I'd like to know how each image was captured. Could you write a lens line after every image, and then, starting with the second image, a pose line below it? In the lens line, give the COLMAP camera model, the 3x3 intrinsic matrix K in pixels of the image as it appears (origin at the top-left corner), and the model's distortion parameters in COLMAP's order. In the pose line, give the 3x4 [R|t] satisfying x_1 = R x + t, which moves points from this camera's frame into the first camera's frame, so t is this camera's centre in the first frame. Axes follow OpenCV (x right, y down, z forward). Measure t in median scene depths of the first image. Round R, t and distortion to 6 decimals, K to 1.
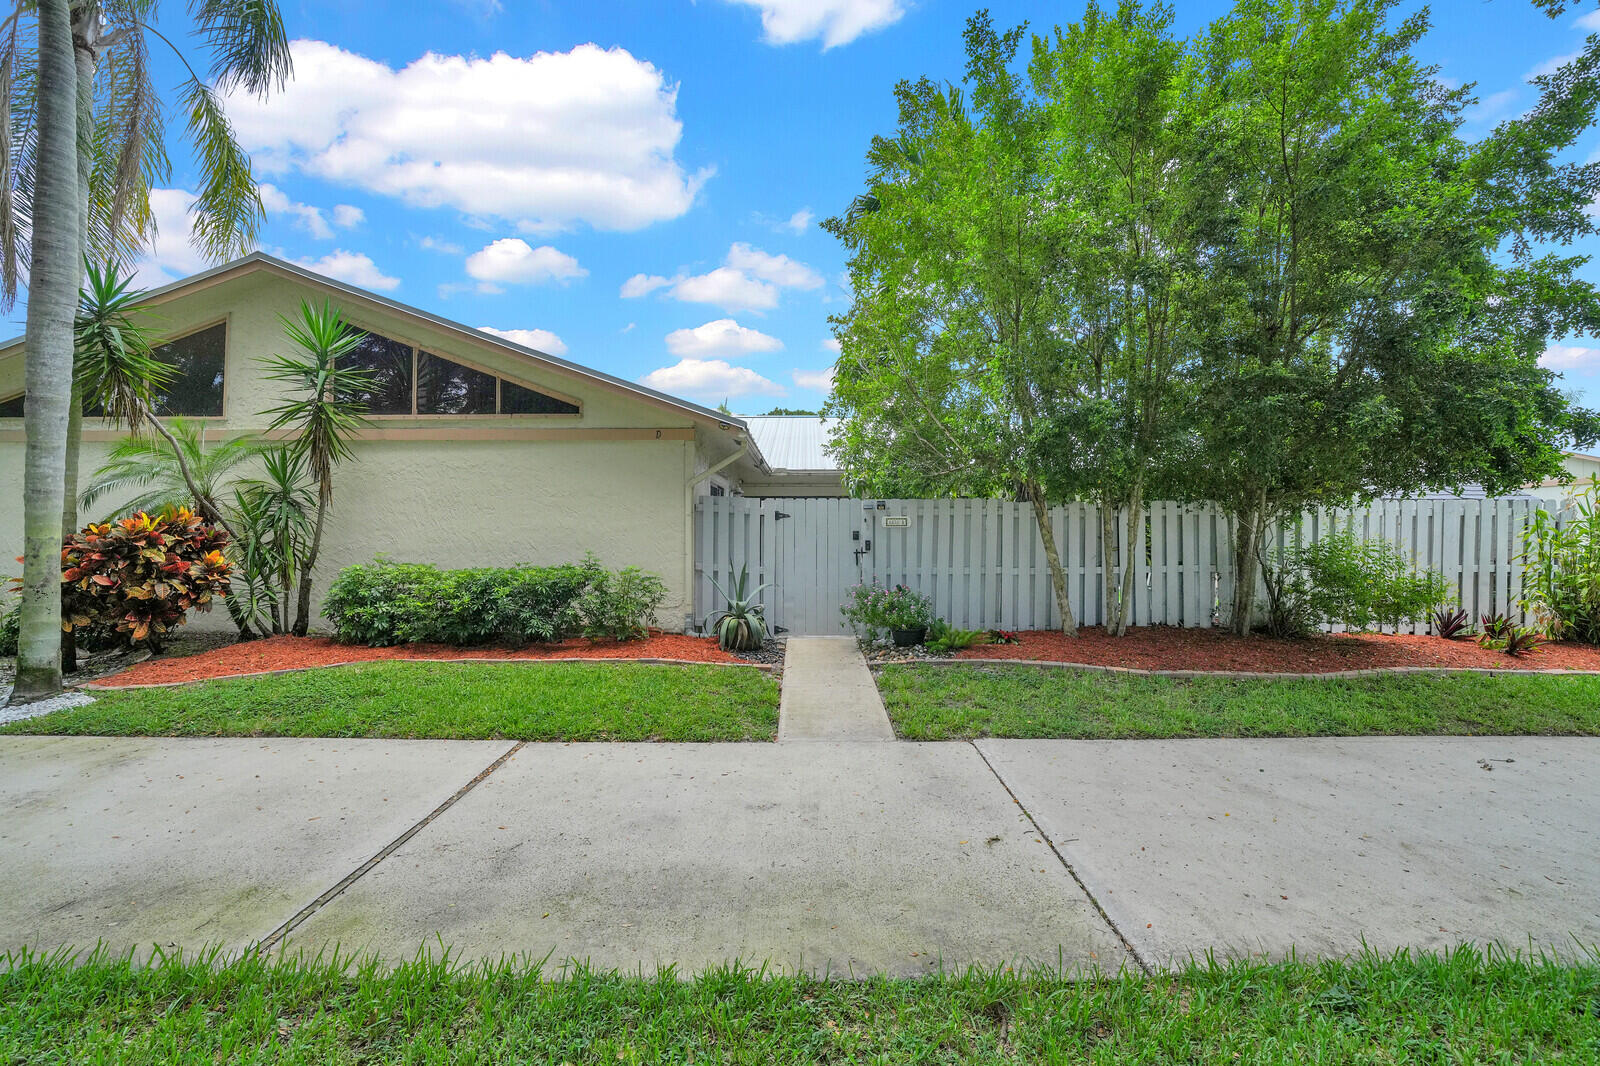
lens RADIAL K [[602.5, 0, 812.9], [0, 602.5, 520.4], [0, 0, 1]] dist [-0.013846, 0.000338]
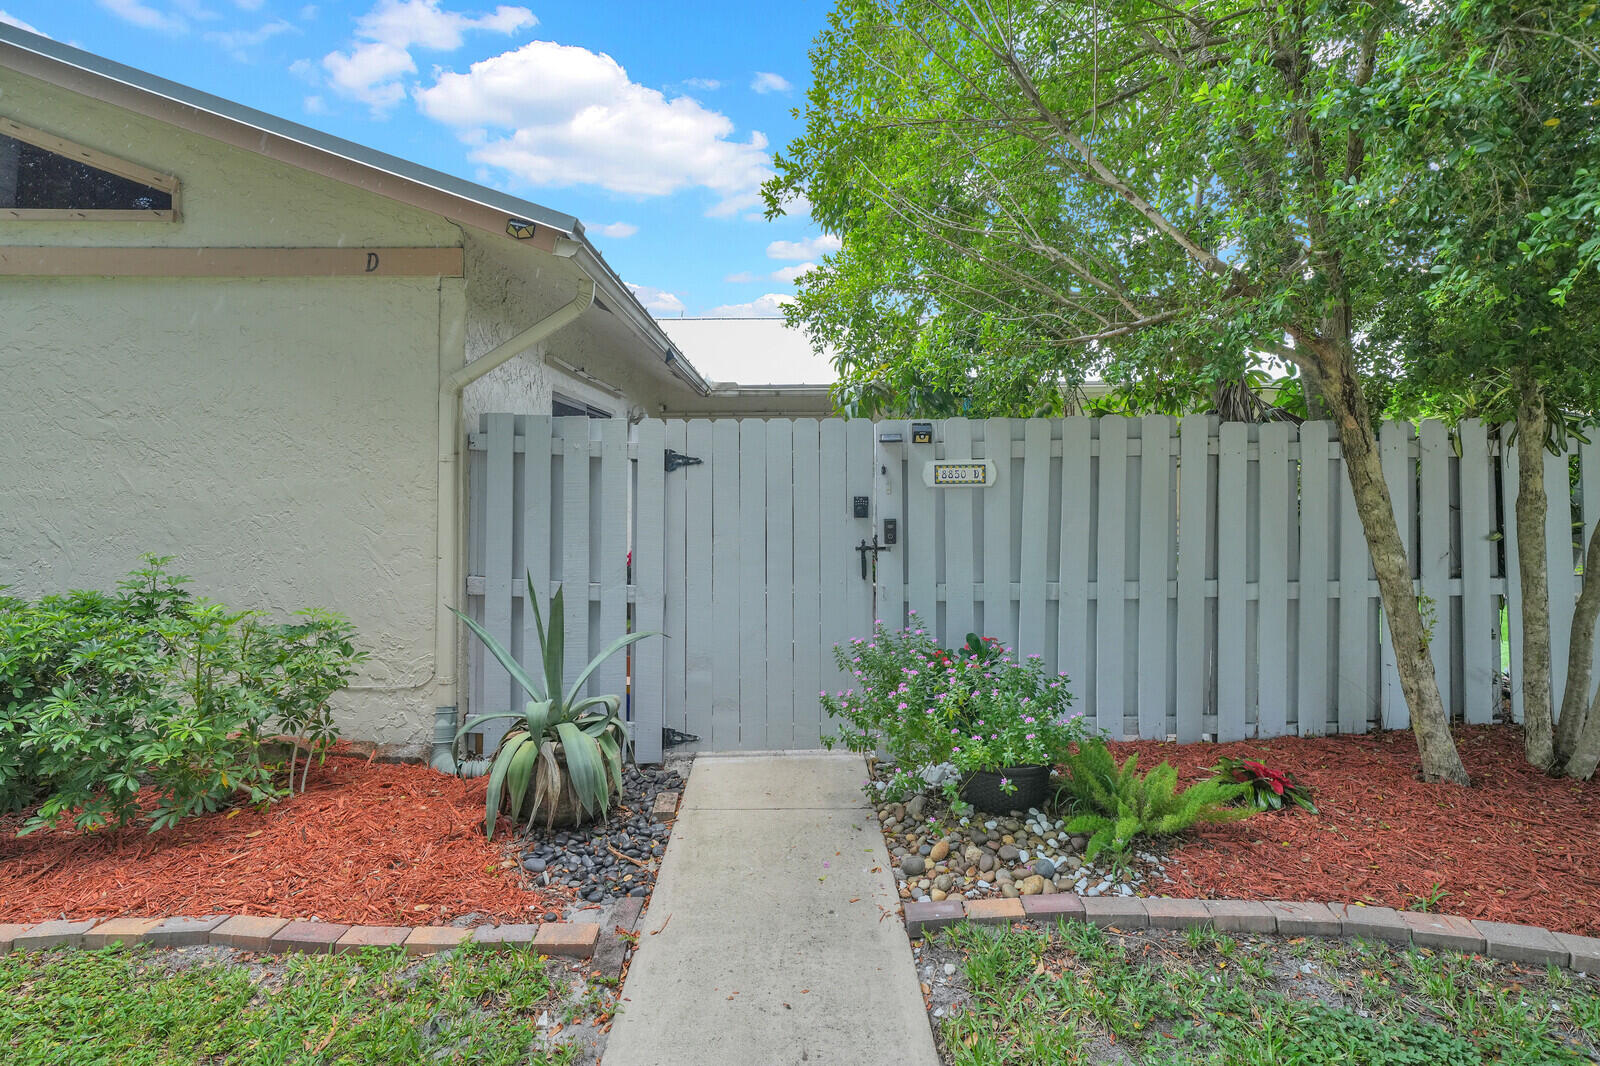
lens RADIAL K [[728.8, 0, 795.6], [0, 728.8, 465.0], [0, 0, 1]] dist [0.001330, 0.002025]
pose [[0.999856, -0.007541, -0.015209, 0.034746], [0.007294, 0.999841, -0.016252, 0.003903], [0.015329, 0.016138, 0.999752, 0.507774]]
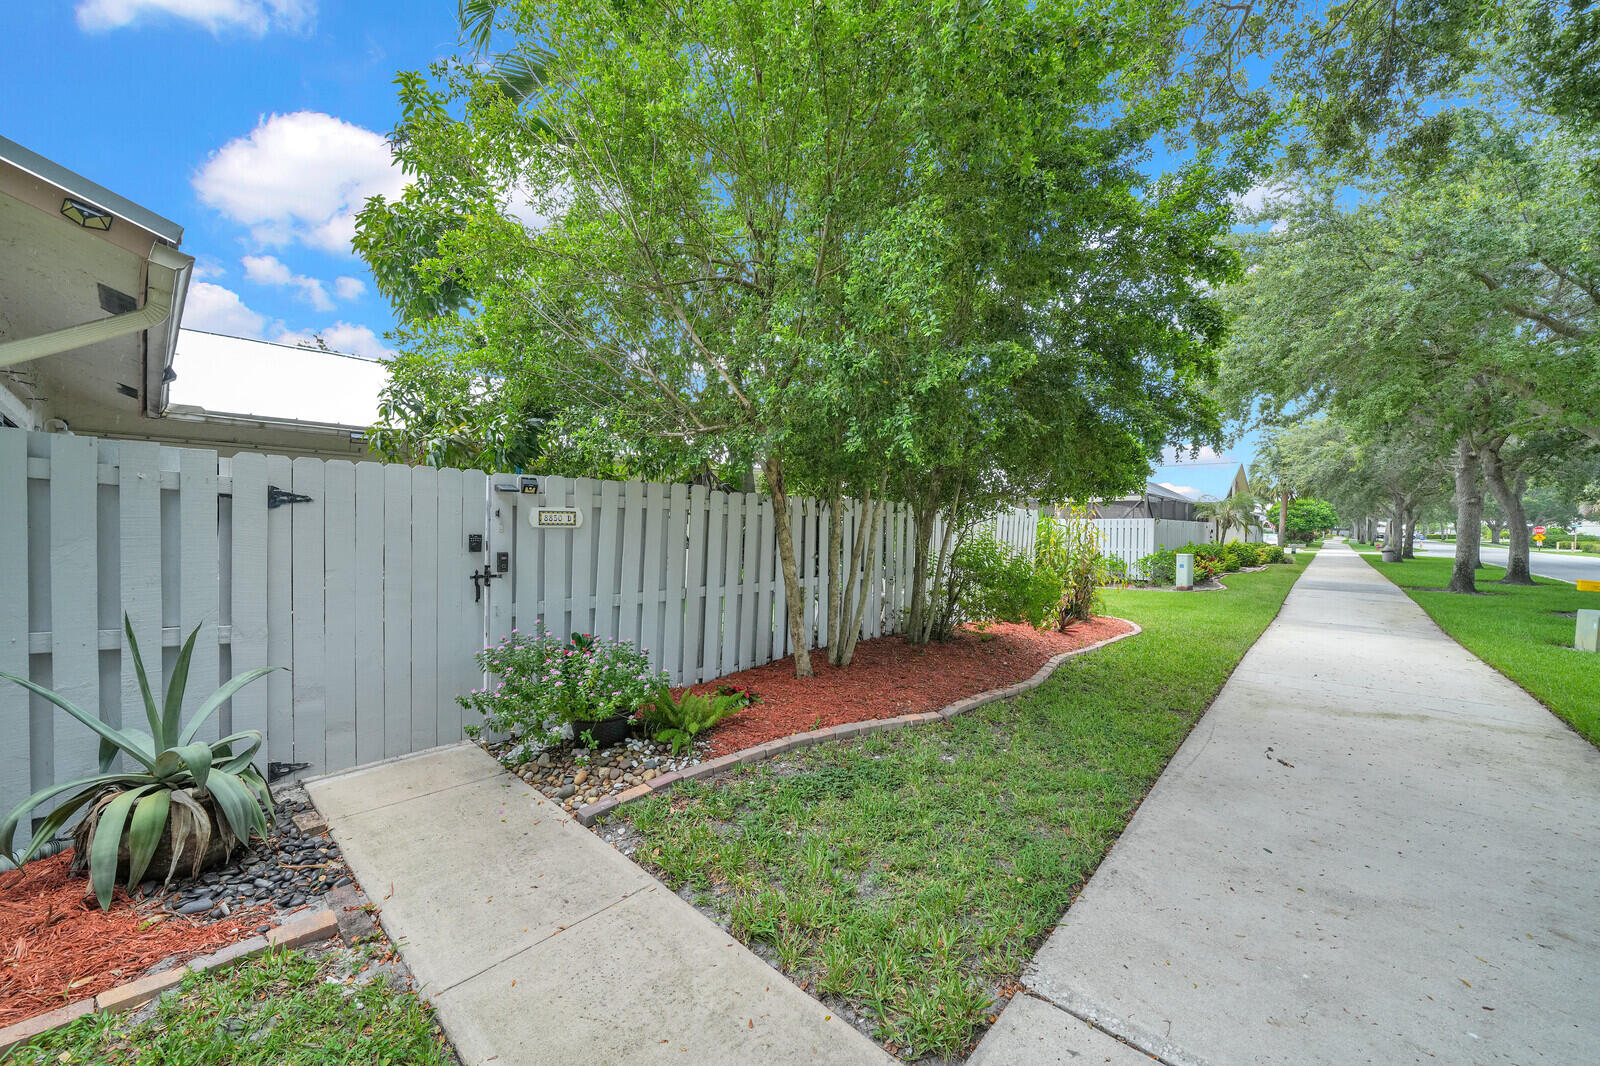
lens RADIAL K [[602.5, 0, 802.1], [0, 602.5, 545.9], [0, 0, 1]] dist [-0.013846, 0.000338]
pose [[0.687616, -0.014548, 0.725929, -0.107615], [-0.017053, 0.999200, 0.036177, 0.004512], [-0.725875, -0.037255, 0.686817, 0.465029]]
